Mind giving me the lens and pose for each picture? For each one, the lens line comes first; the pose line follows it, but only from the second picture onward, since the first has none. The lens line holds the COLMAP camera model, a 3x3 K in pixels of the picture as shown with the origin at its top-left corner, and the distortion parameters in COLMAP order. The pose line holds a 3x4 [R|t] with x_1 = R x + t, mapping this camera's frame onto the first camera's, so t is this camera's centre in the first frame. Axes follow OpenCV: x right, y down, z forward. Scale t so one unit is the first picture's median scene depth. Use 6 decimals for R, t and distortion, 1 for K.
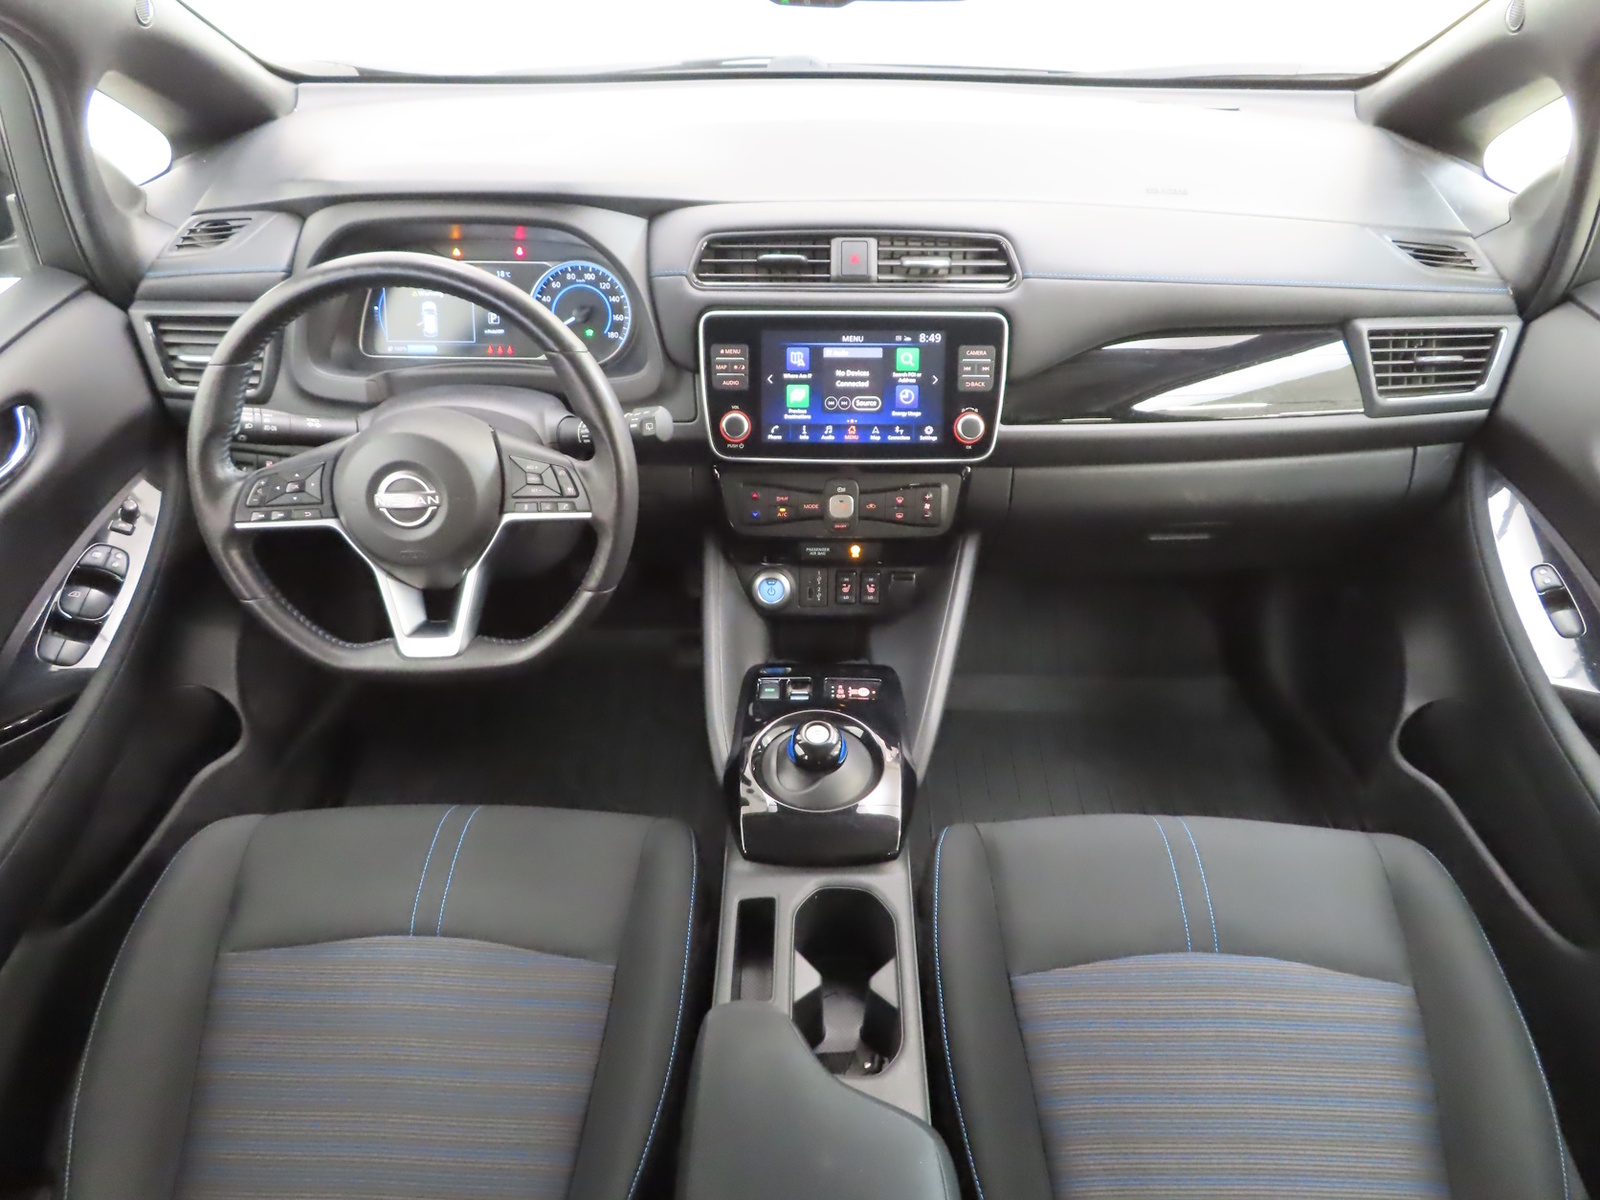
lens RADIAL K [[1174.3, 0, 796.9], [0, 1174.3, 602.2], [0, 0, 1]] dist [-0.000986, 0.010788]
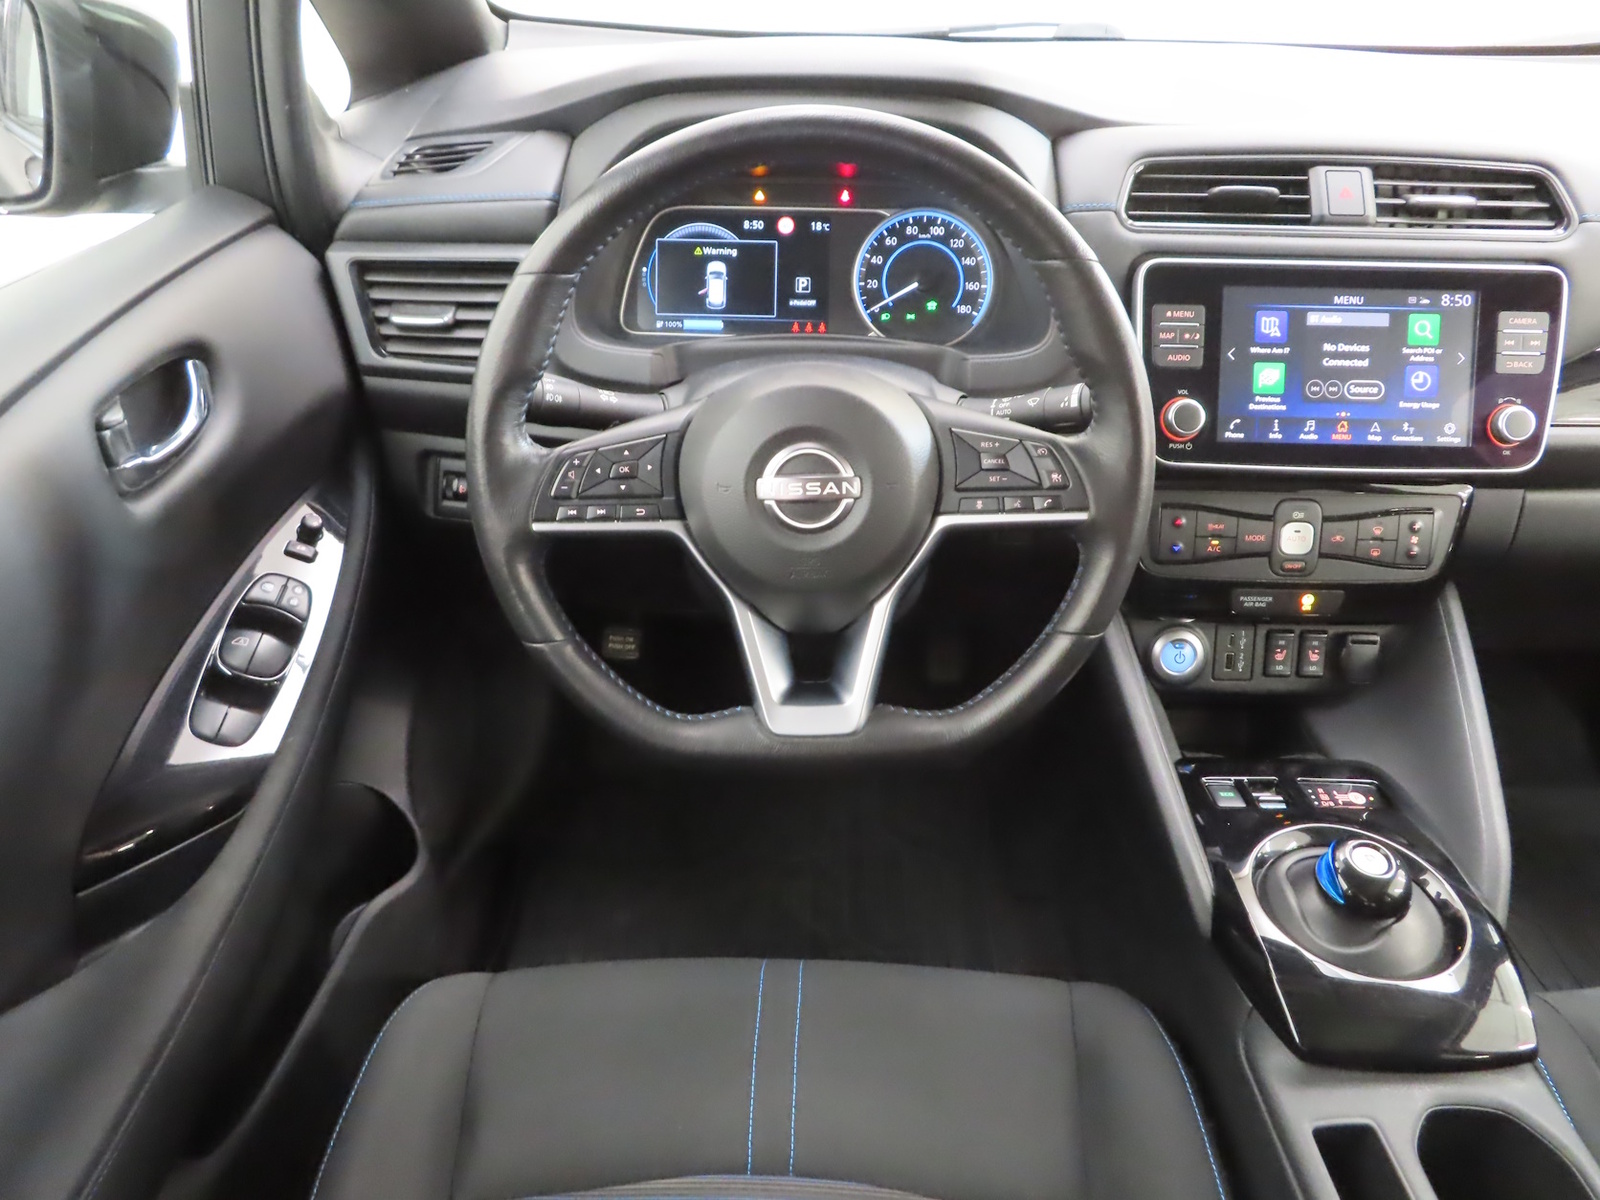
lens RADIAL K [[1174.3, 0, 806.4], [0, 1174.3, 598.1], [0, 0, 1]] dist [-0.000986, 0.010788]
pose [[0.999739, 0.012344, 0.019236, -0.292384], [-0.010332, 0.994791, -0.101408, 0.033031], [-0.020387, 0.101183, 0.994659, 0.307226]]
